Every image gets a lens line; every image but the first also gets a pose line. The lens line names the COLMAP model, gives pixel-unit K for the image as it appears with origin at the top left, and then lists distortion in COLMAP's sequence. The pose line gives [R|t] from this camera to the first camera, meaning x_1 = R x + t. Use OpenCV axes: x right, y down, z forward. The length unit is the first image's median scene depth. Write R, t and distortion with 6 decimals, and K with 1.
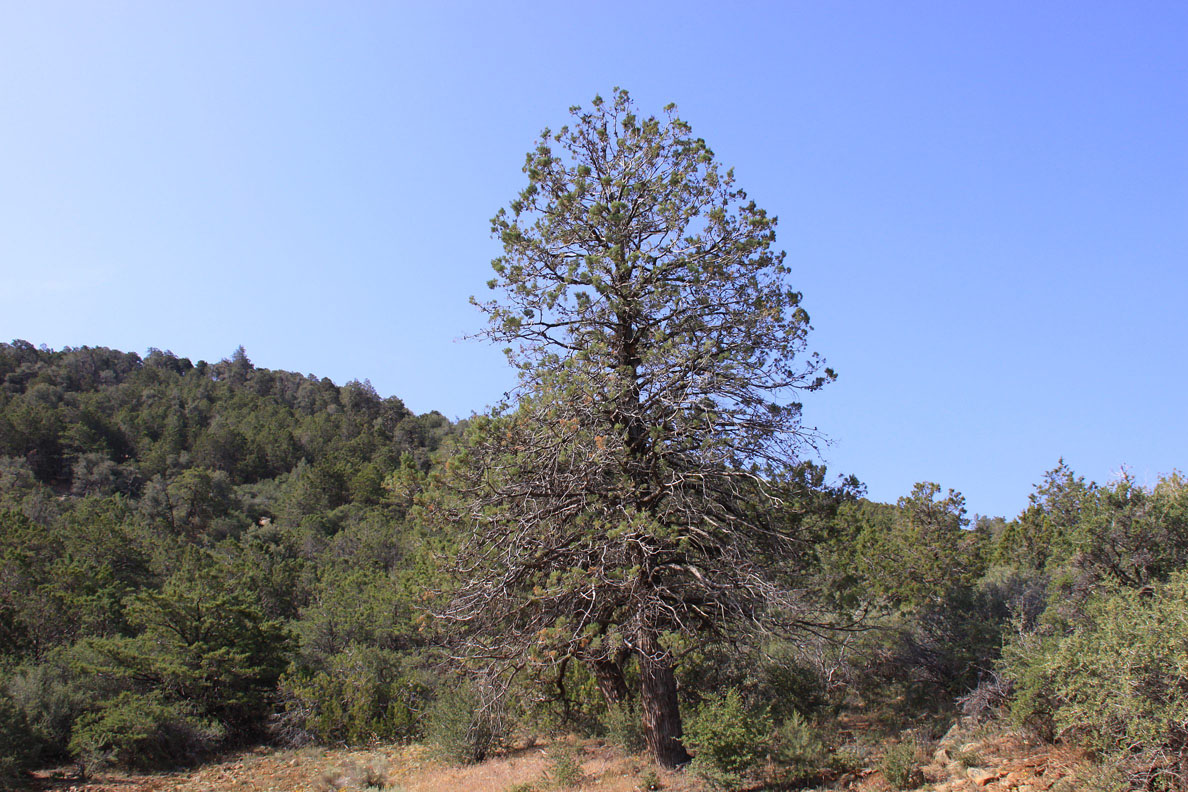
lens RADIAL K [[1106.6, 0, 589.6], [0, 1106.6, 401.6], [0, 0, 1]] dist [-0.026546, 0.000000]
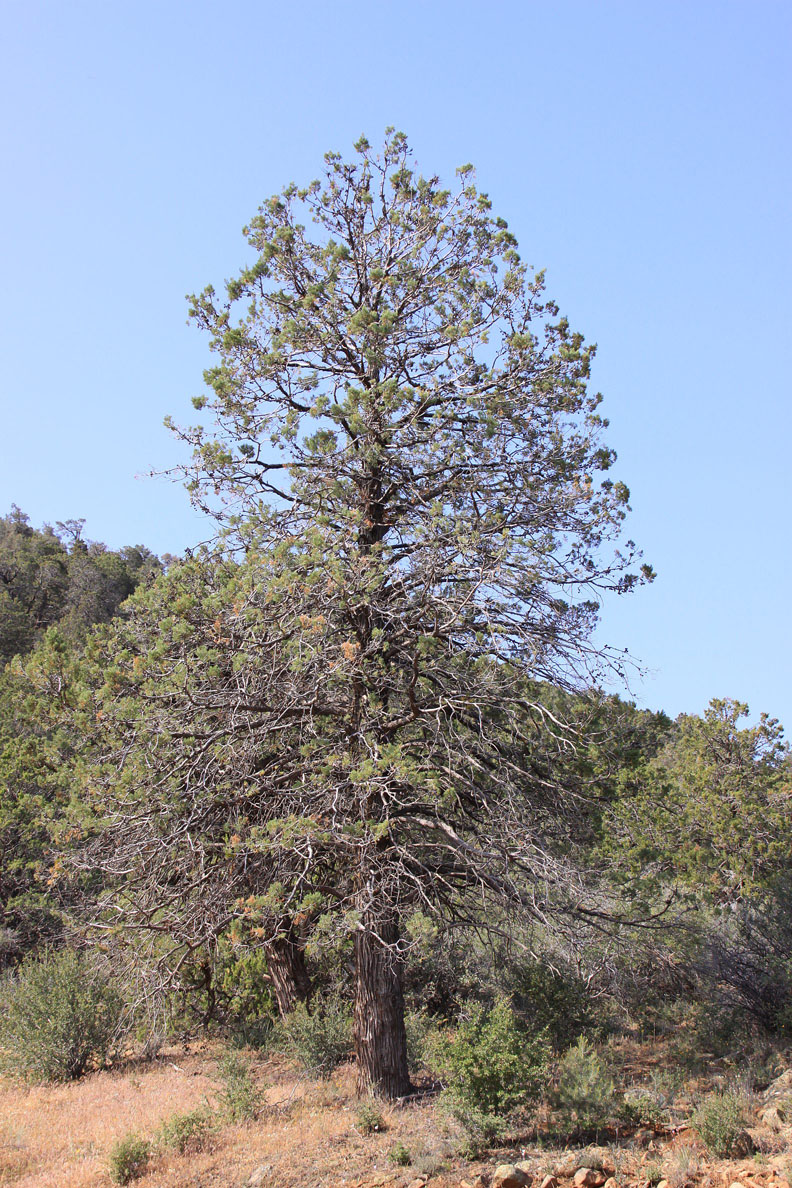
lens RADIAL K [[1729.1, 0, 399.2], [0, 1729.1, 591.8], [0, 0, 1]] dist [0.331605, 0.000000]
pose [[0.988992, 0.094059, 0.114227, -0.072165], [-0.098801, 0.994435, 0.036578, -0.037066], [-0.110150, -0.047461, 0.992781, -0.120551]]
